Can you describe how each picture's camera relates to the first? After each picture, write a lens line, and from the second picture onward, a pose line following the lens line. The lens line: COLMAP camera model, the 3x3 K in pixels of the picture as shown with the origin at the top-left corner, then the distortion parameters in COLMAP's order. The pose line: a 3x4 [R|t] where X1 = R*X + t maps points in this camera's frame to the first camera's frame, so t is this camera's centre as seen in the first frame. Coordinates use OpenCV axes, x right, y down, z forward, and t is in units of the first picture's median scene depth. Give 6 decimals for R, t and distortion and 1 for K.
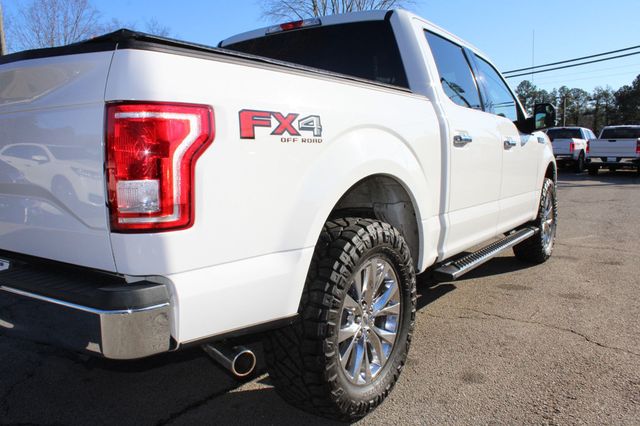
lens RADIAL K [[532.2, 0, 314.0], [0, 532.2, 211.3], [0, 0, 1]] dist [-0.168591, 0.148063]
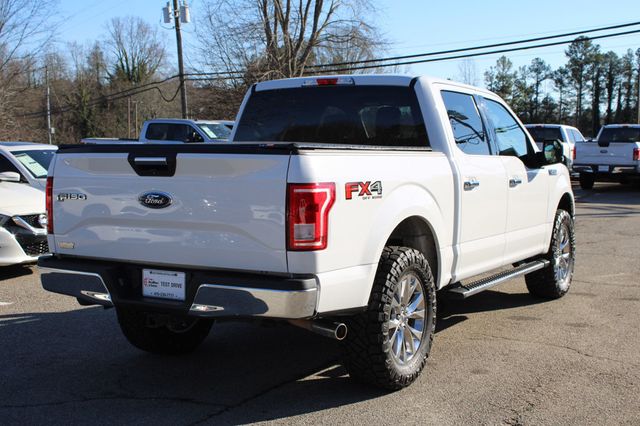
lens RADIAL K [[925.4, 0, 318.0], [0, 925.4, 199.1], [0, 0, 1]] dist [-0.040491, 0.062617]
pose [[0.994806, 0.010151, 0.101280, -0.456962], [-0.004808, 0.998591, -0.052857, 0.021932], [-0.101674, 0.052095, 0.993453, -1.739500]]
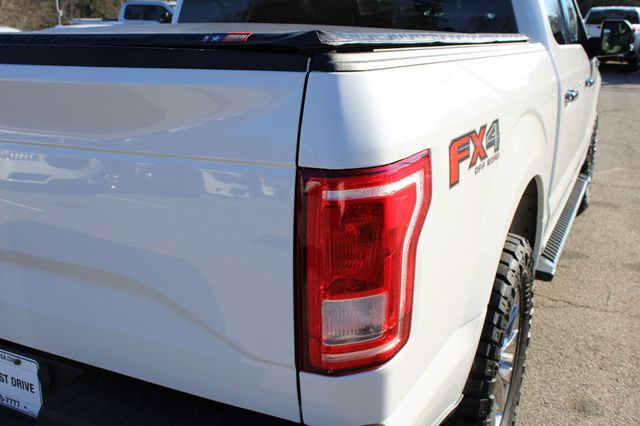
lens RADIAL K [[662.1, 0, 320.0], [0, 662.1, 213.0], [0, 0, 1]] dist [-0.061304, 0.009123]
pose [[0.984925, -0.033527, 0.169701, -0.363276], [0.004461, 0.985634, 0.168838, -0.204686], [-0.172924, -0.165536, 0.970925, 0.192967]]
